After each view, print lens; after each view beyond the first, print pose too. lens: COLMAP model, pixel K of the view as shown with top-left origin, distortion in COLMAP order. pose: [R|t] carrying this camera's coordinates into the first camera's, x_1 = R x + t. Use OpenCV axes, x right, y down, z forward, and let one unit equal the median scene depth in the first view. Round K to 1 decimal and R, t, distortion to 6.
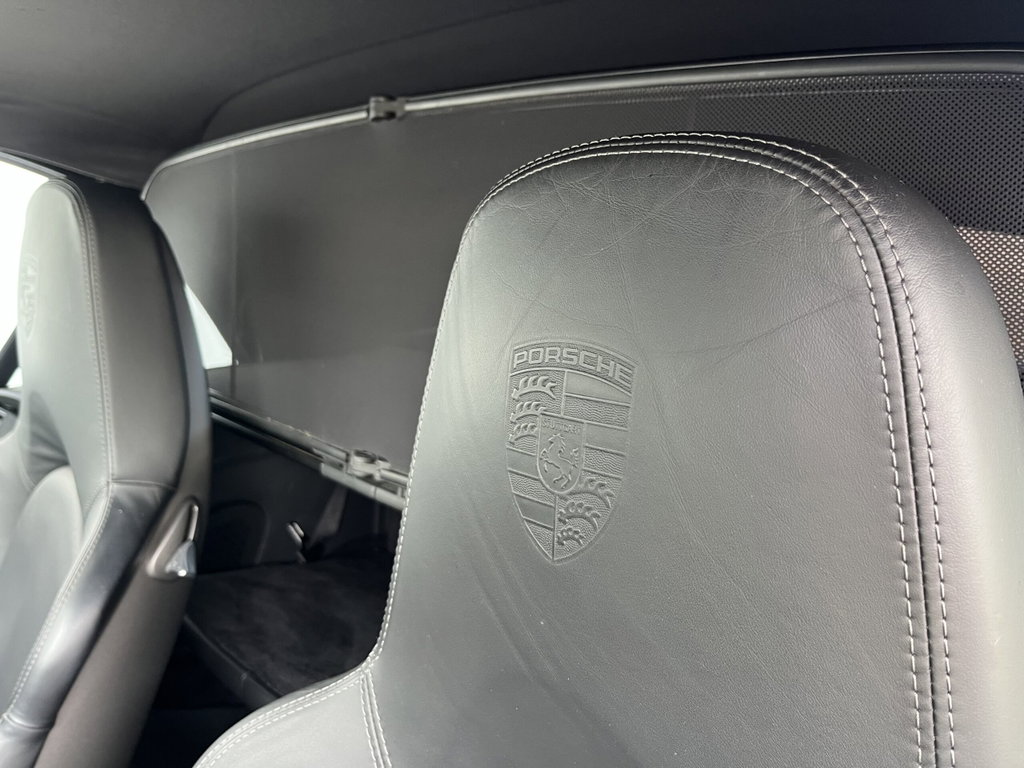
lens RADIAL K [[775.7, 0, 512.0], [0, 775.7, 384.0], [0, 0, 1]] dist [0.003400, -0.001500]
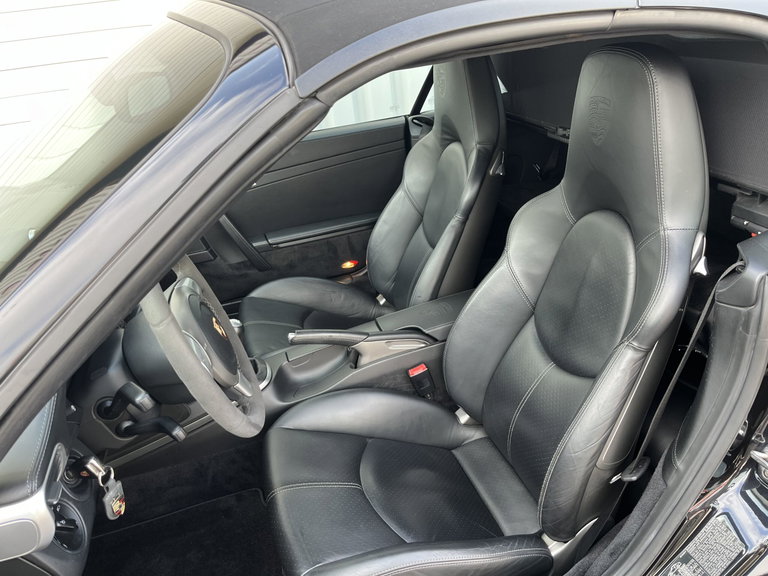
lens RADIAL K [[581.8, 0, 384.0], [0, 581.8, 288.0], [0, 0, 1]] dist [0.003400, -0.001500]
pose [[0.871992, 0.052313, -0.486716, 0.287457], [0.113367, 0.945662, 0.304748, -0.072451], [0.476211, -0.320916, 0.818679, -1.165222]]
